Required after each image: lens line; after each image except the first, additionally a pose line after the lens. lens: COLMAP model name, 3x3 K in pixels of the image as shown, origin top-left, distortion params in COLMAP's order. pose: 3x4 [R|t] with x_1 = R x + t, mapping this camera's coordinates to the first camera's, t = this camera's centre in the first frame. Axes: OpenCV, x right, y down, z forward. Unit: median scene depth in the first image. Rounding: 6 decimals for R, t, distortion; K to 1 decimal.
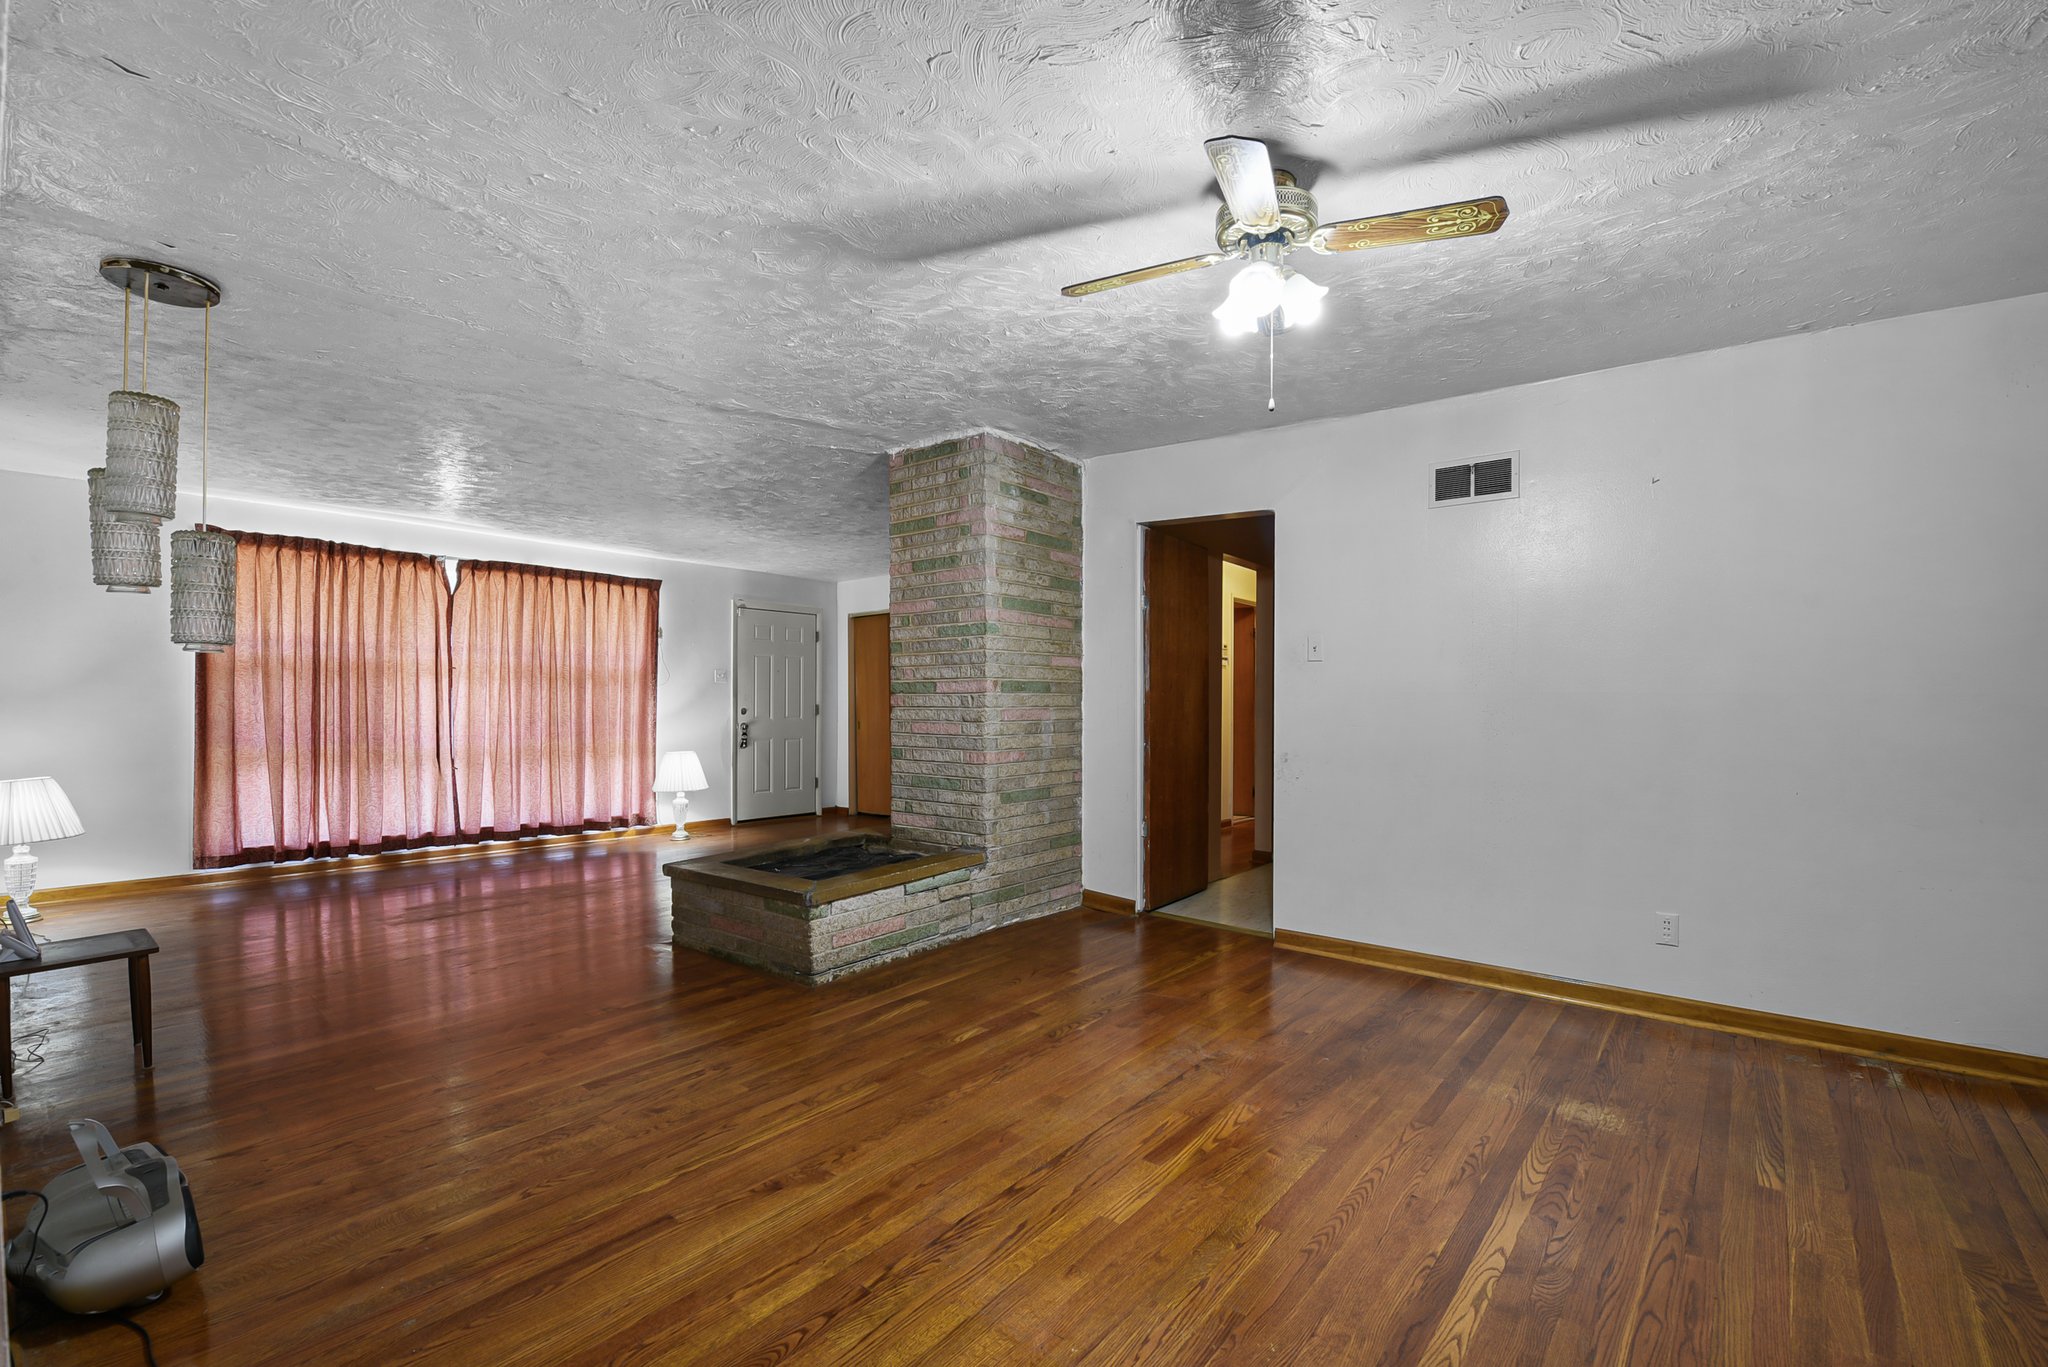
lens RADIAL K [[903.5, 0, 1014.2], [0, 903.5, 697.9], [0, 0, 1]] dist [-0.011679, -0.005175]
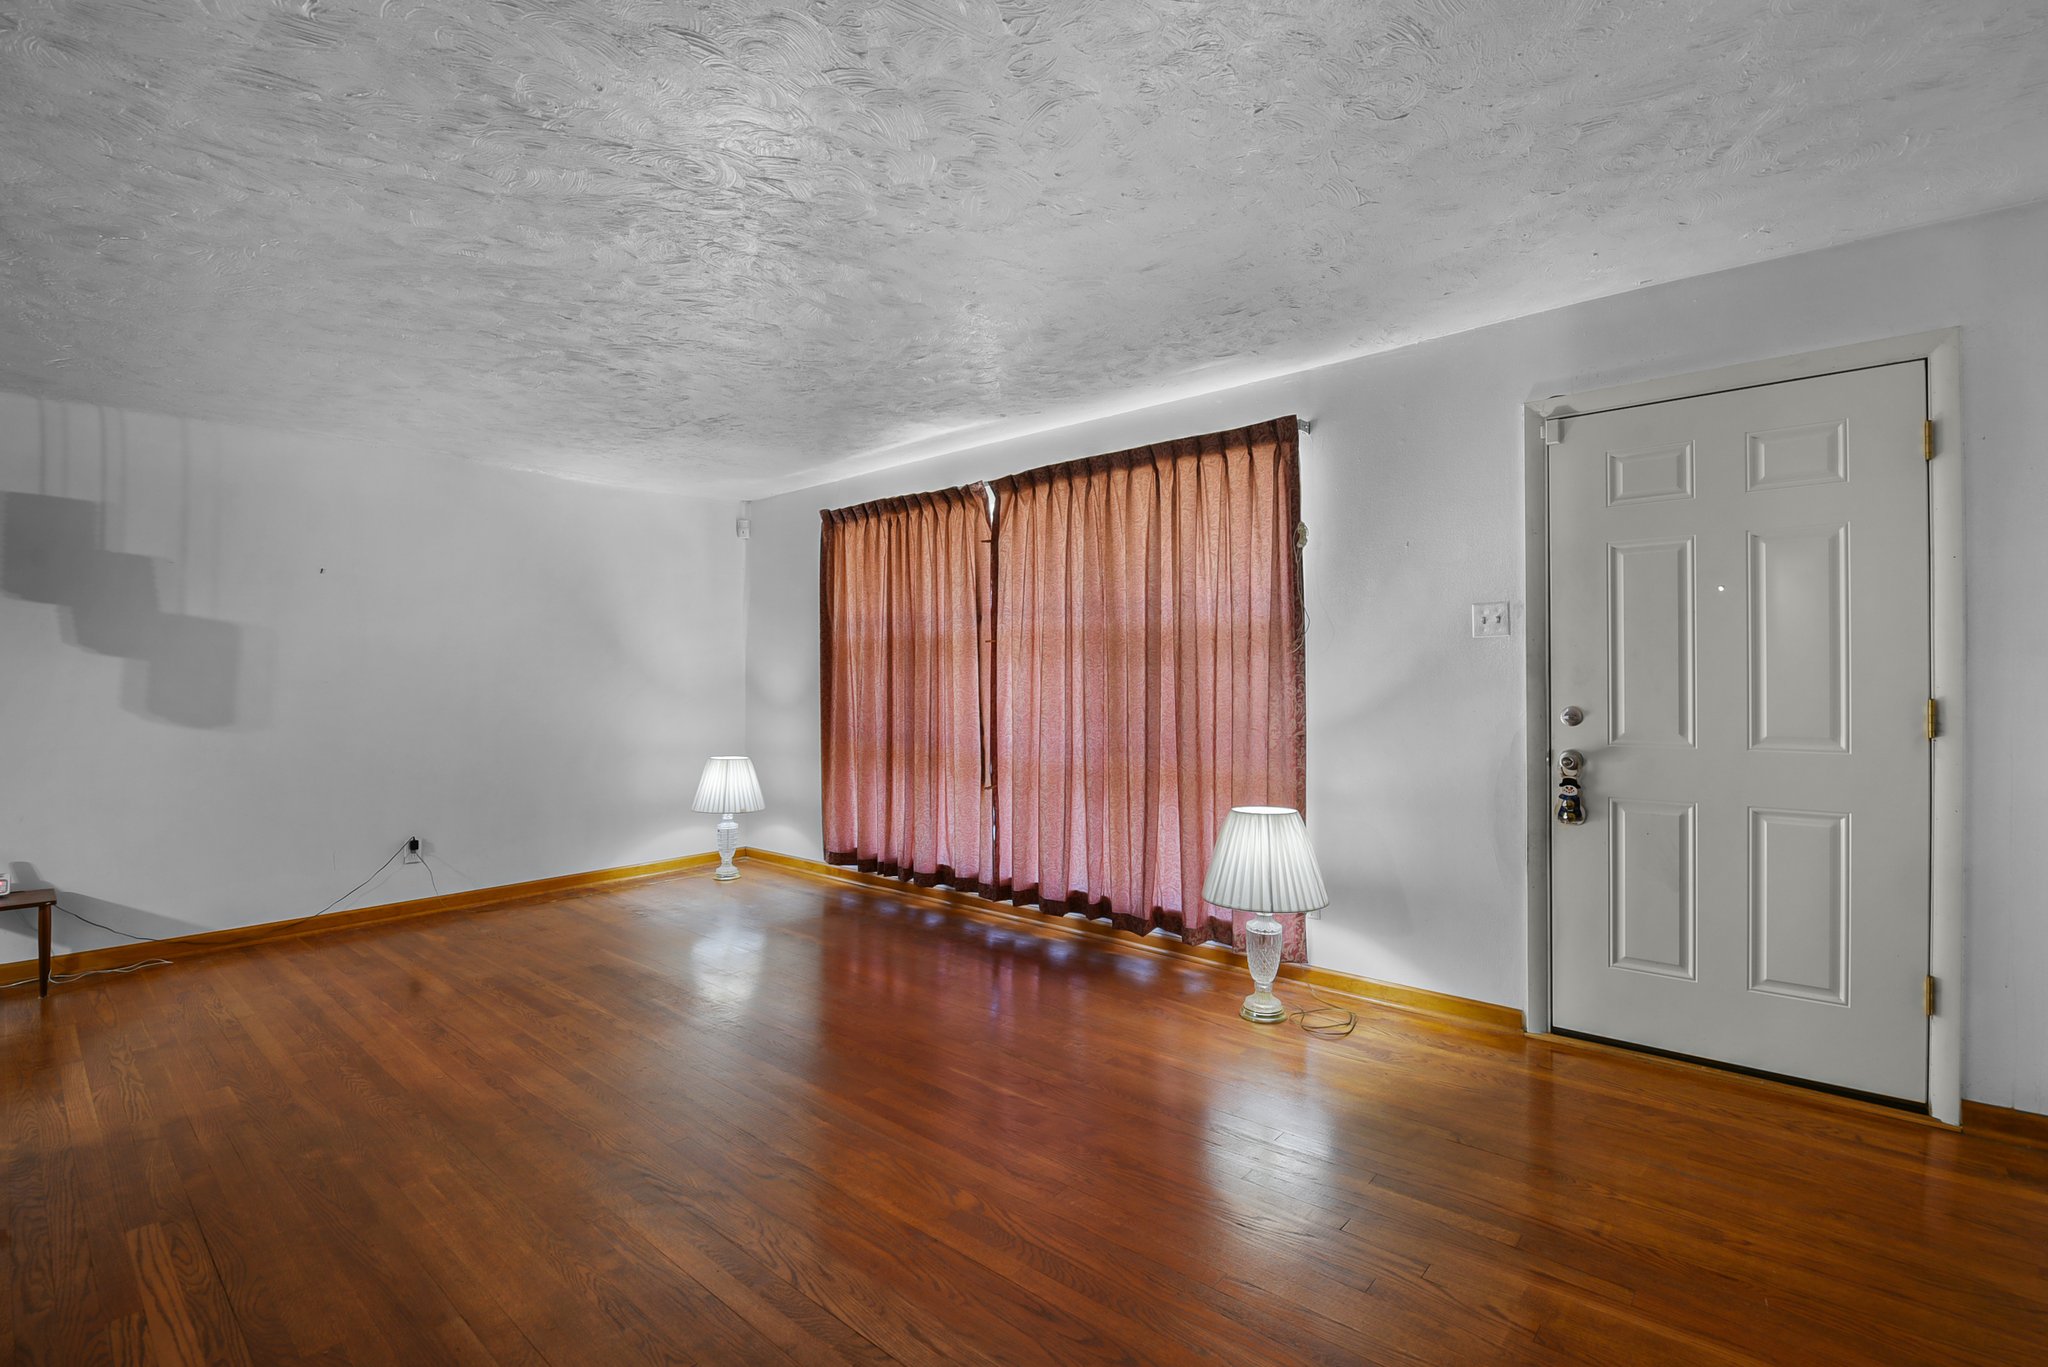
lens RADIAL K [[903.5, 0, 1027.8], [0, 903.5, 676.6], [0, 0, 1]] dist [-0.011679, -0.005175]
pose [[-0.014942, -0.012426, -0.999811, 0.055052], [0.010268, 0.999868, -0.012580, 0.002164], [0.999836, -0.010454, -0.014813, 0.934214]]
